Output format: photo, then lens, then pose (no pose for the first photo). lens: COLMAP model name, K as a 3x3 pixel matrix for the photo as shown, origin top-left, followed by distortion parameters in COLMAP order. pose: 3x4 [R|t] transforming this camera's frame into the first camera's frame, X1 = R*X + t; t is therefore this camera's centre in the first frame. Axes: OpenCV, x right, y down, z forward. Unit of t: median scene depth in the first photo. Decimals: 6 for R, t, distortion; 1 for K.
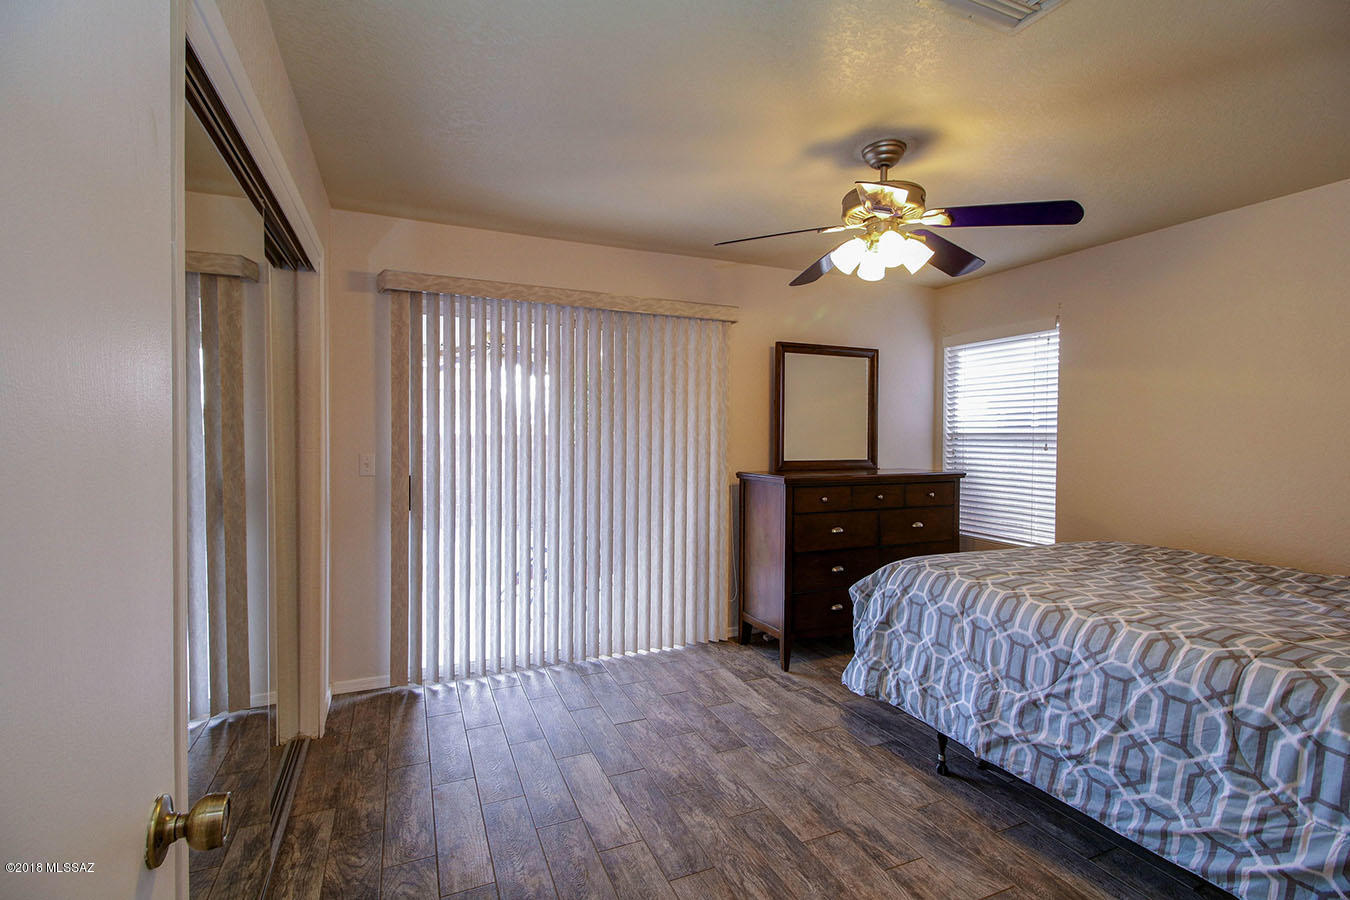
lens RADIAL K [[619.3, 0, 672.5], [0, 619.3, 442.0], [0, 0, 1]] dist [0.018548, -0.009824]
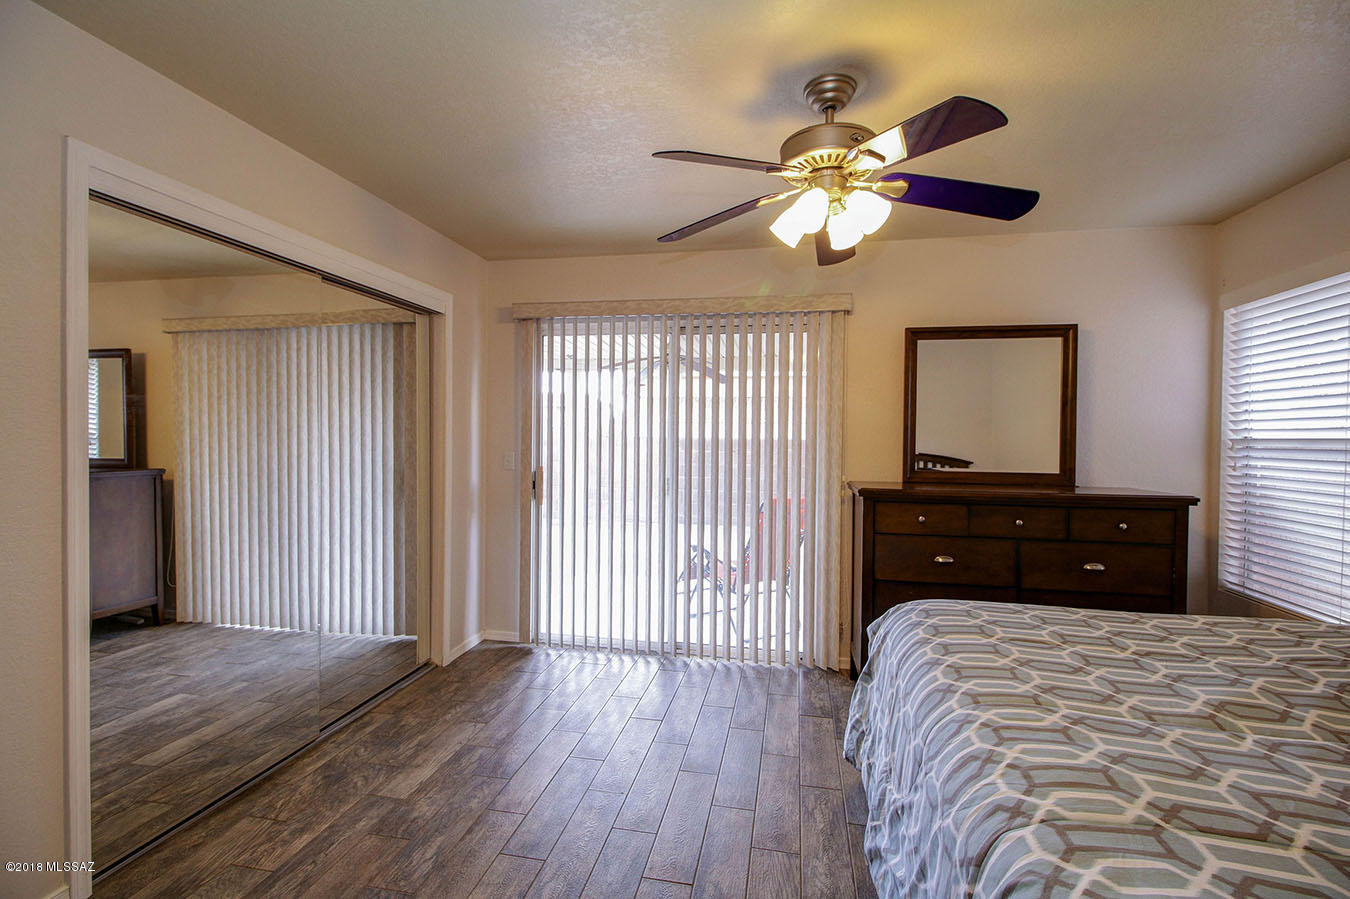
lens RADIAL K [[616.5, 0, 675.0], [0, 616.5, 449.5], [0, 0, 1]] dist [0.004883, 0.000362]
pose [[0.823922, 0.014387, -0.566521, 0.415406], [-0.011245, 0.999896, 0.009038, -0.002116], [0.566592, -0.001076, 0.823998, 0.146013]]
